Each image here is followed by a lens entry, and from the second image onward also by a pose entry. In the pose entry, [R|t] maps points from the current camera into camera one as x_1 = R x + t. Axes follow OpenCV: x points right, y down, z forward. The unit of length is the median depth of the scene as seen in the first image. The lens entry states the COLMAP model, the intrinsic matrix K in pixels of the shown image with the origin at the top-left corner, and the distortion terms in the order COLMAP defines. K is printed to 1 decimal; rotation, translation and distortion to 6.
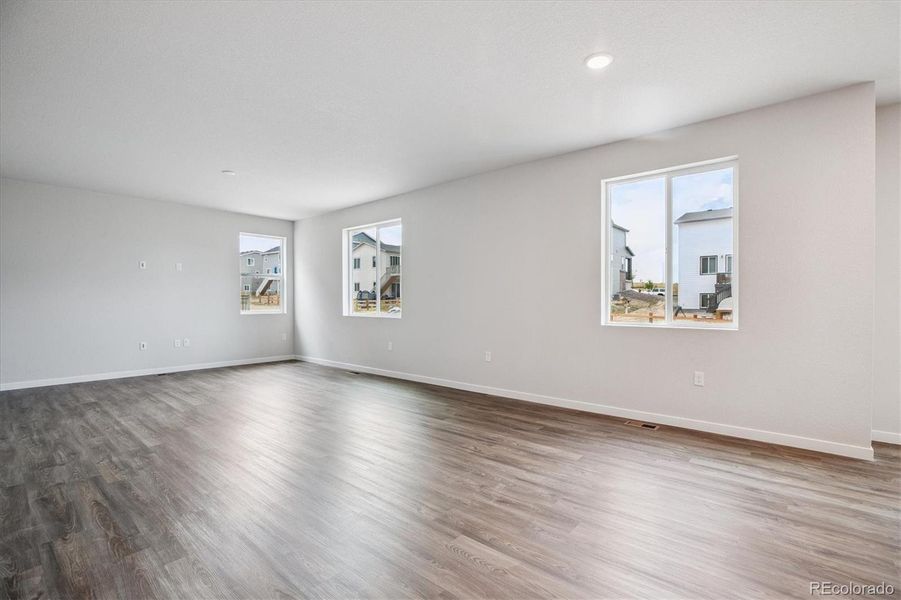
lens RADIAL K [[431.7, 0, 450.5], [0, 431.7, 300.0], [0, 0, 1]] dist [-0.025695, 0.000130]
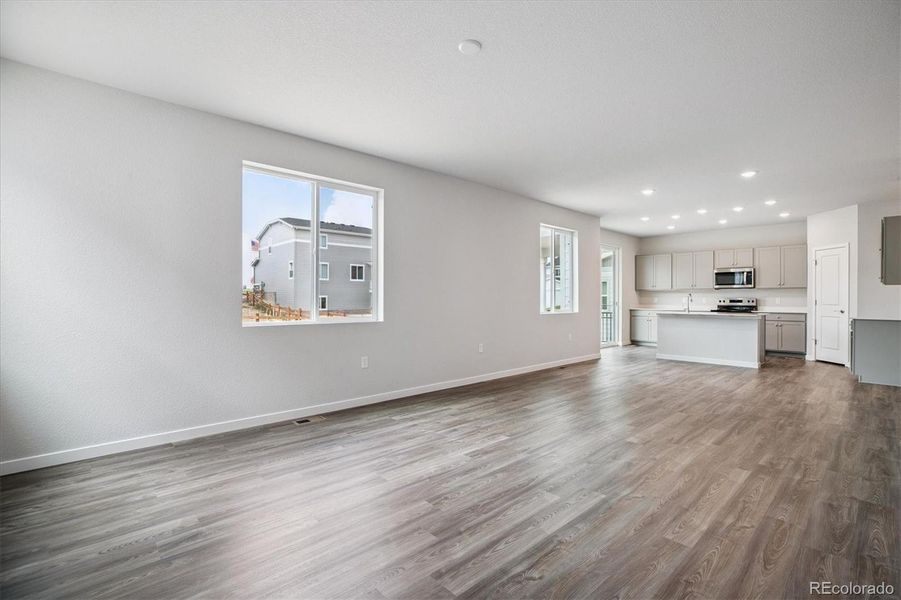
lens RADIAL K [[455.7, 0, 450.5], [0, 455.7, 300.0], [0, 0, 1]] dist [-0.015442, 0.000121]
pose [[0.030062, -0.000893, 0.999548, -1.419250], [-0.006643, 0.999977, 0.001093, 0.008488], [-0.999526, -0.006673, 0.030055, 1.373918]]
